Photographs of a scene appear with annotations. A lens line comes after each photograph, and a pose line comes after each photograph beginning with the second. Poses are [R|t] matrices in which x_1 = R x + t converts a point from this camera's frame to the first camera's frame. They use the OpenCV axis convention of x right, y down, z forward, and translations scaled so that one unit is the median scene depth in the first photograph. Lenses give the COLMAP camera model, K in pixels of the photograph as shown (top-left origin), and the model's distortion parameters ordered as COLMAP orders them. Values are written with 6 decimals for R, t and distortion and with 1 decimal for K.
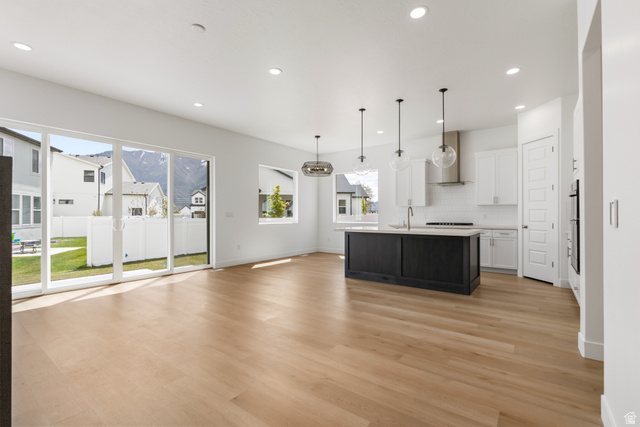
lens RADIAL K [[294.2, 0, 318.4], [0, 294.2, 213.5], [0, 0, 1]] dist [-0.004793, -0.000788]
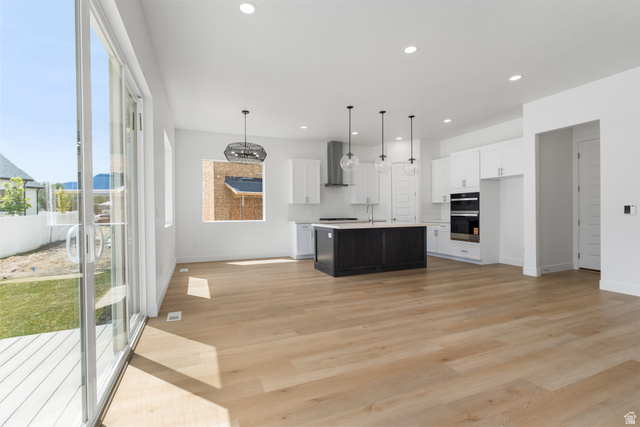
lens RADIAL K [[294.2, 0, 318.1], [0, 294.2, 213.8], [0, 0, 1]] dist [-0.004793, -0.000788]
pose [[0.523093, -0.007904, 0.852239, -0.678776], [0.002951, 0.999968, 0.007463, 0.005006], [-0.852271, -0.001389, 0.523099, 0.500146]]
